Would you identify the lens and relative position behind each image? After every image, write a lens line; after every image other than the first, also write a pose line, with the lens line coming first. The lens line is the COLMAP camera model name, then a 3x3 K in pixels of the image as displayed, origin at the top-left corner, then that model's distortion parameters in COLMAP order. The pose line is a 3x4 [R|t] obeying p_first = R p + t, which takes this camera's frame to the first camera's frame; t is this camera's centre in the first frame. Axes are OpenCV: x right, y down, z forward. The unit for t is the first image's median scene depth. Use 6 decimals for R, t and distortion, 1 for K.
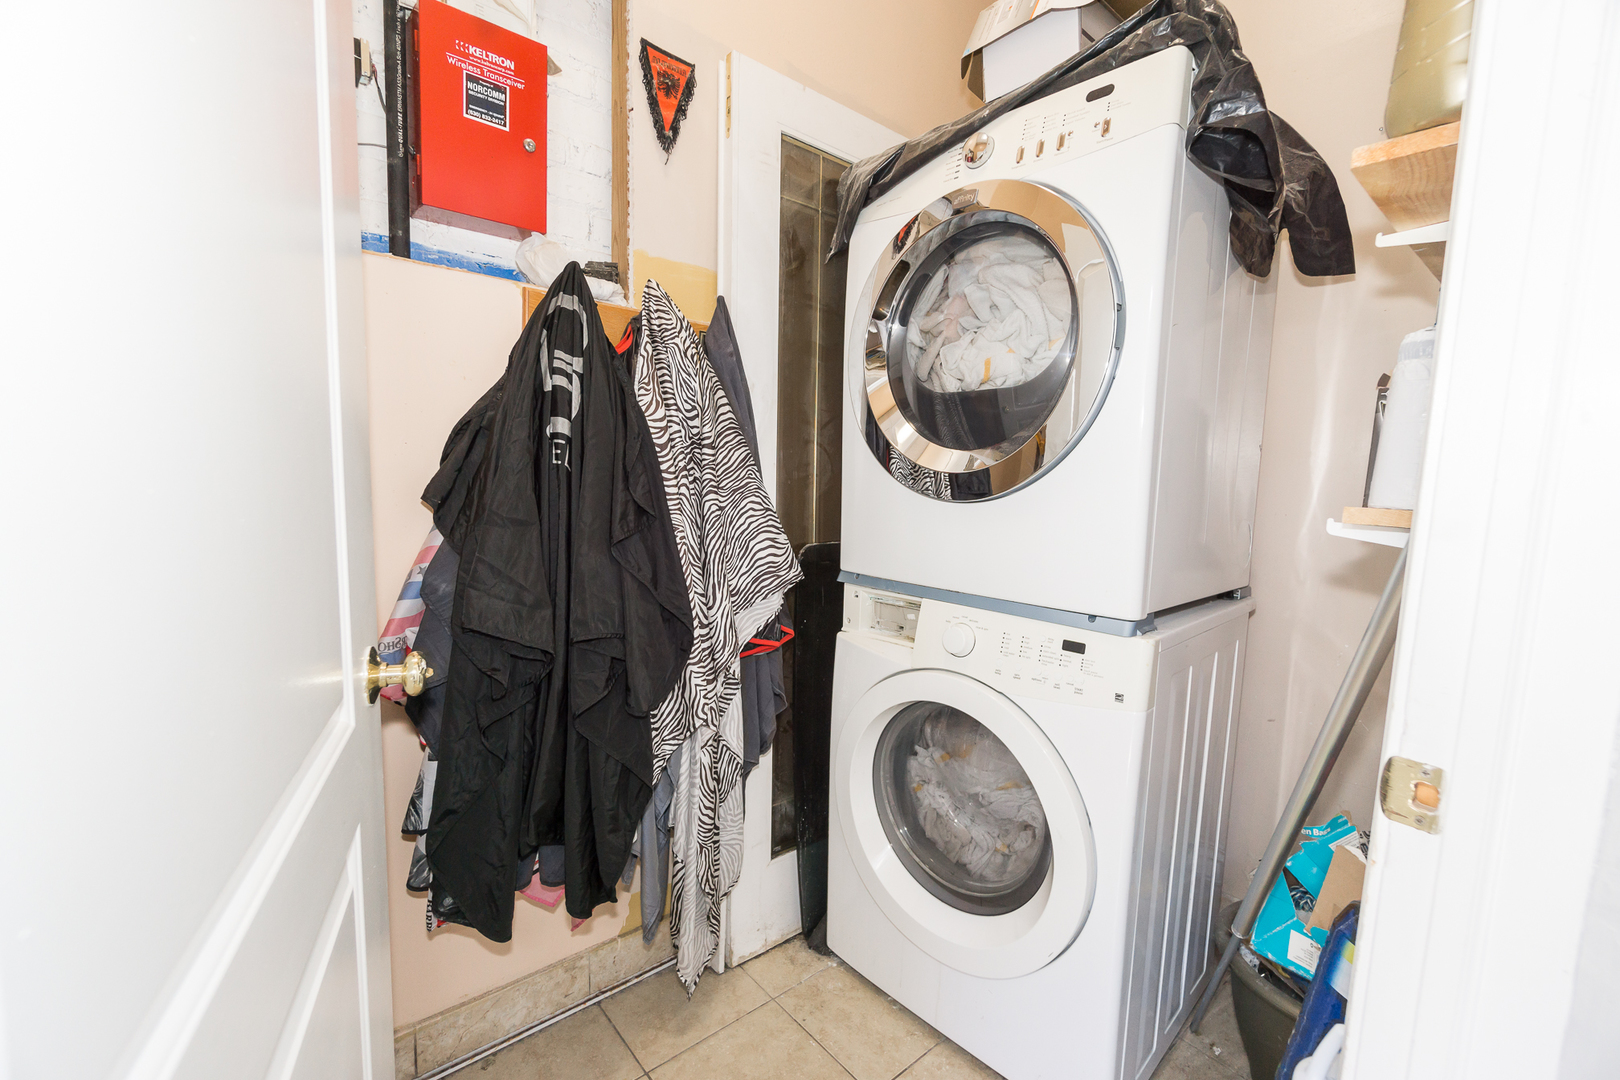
lens RADIAL K [[699.2, 0, 806.1], [0, 699.2, 541.9], [0, 0, 1]] dist [-0.004997, 0.001021]
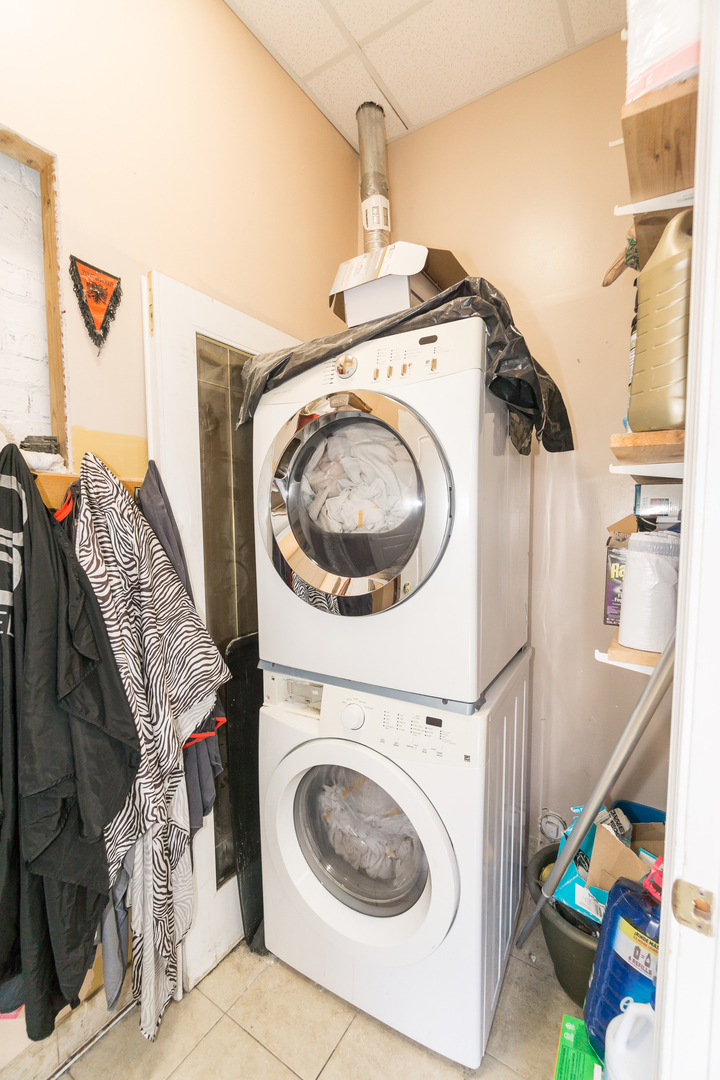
lens RADIAL K [[466.1, 0, 360.2], [0, 466.1, 543.7], [0, 0, 1]] dist [-0.004997, 0.001021]
pose [[0.959437, -0.051280, 0.277219, -0.002319], [0.061078, 0.997773, -0.026819, -0.170200], [-0.275226, 0.042663, 0.960433, 0.106977]]
